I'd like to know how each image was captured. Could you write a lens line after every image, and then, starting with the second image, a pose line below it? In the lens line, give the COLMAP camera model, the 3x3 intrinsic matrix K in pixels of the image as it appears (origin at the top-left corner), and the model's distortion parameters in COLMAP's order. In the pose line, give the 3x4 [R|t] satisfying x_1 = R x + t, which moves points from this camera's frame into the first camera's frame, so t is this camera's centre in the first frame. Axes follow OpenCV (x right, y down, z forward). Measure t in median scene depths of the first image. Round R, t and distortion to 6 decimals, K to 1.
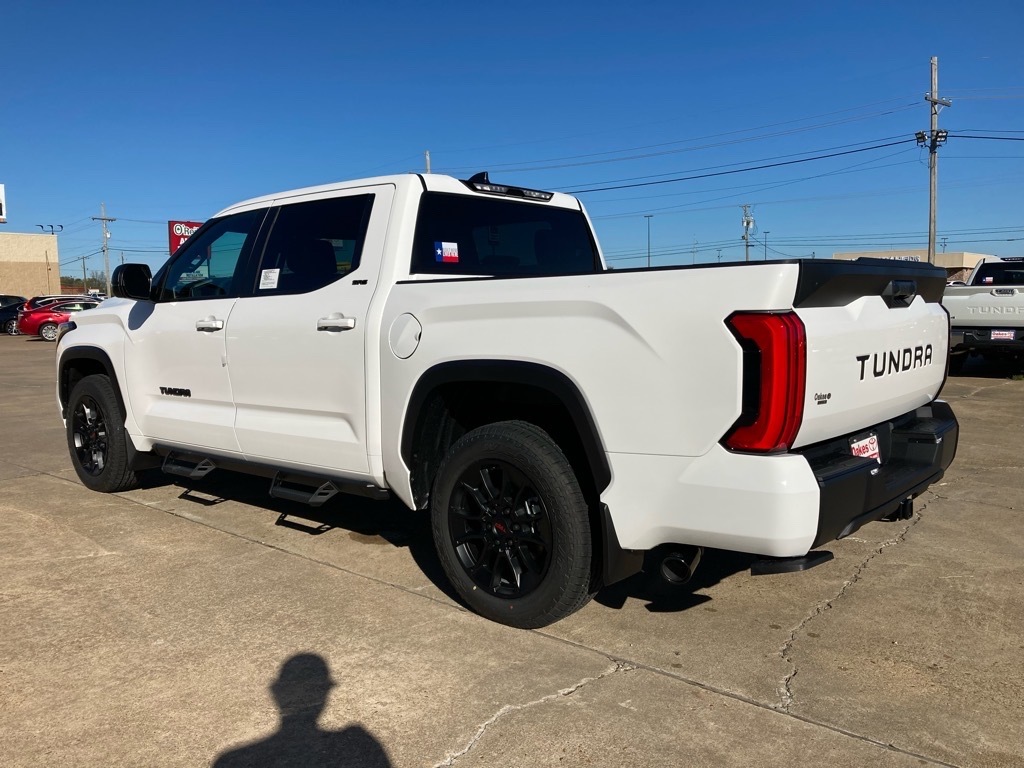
lens RADIAL K [[845.5, 0, 509.3], [0, 845.5, 385.4], [0, 0, 1]] dist [0.020604, -0.018538]
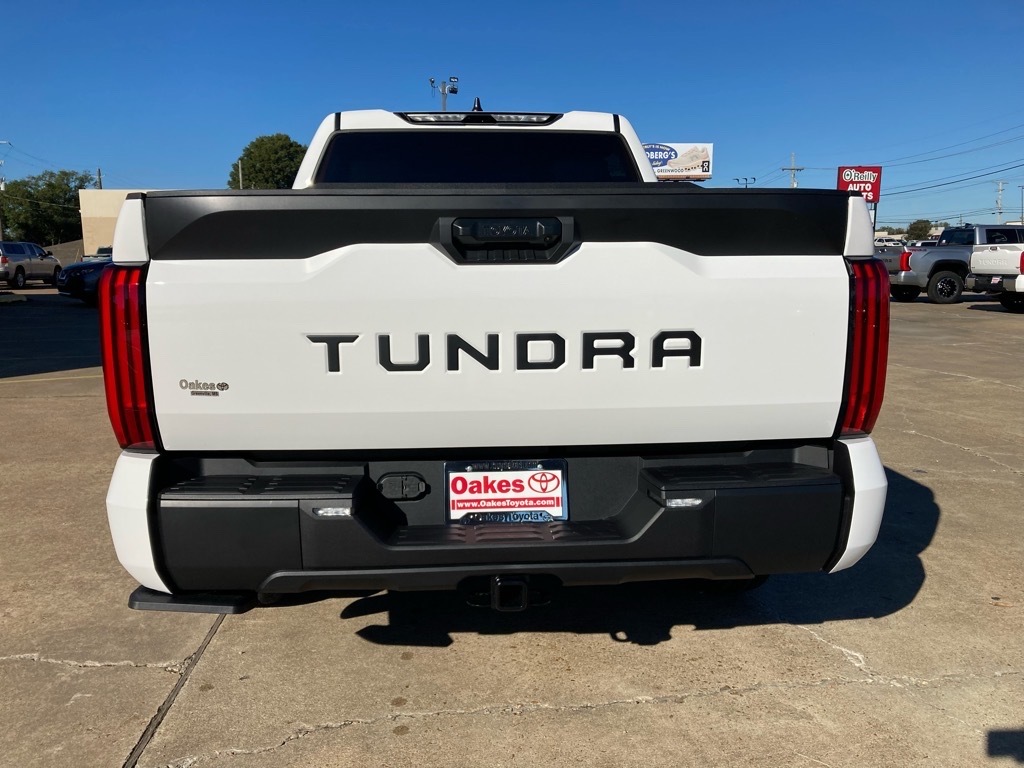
lens RADIAL K [[845.5, 0, 489.1], [0, 845.5, 391.9], [0, 0, 1]] dist [0.020604, -0.018538]
pose [[0.699846, 0.121577, -0.703872, 0.688282], [-0.074284, 0.992453, 0.097564, -0.045581], [0.710421, -0.015993, 0.703595, 0.444220]]
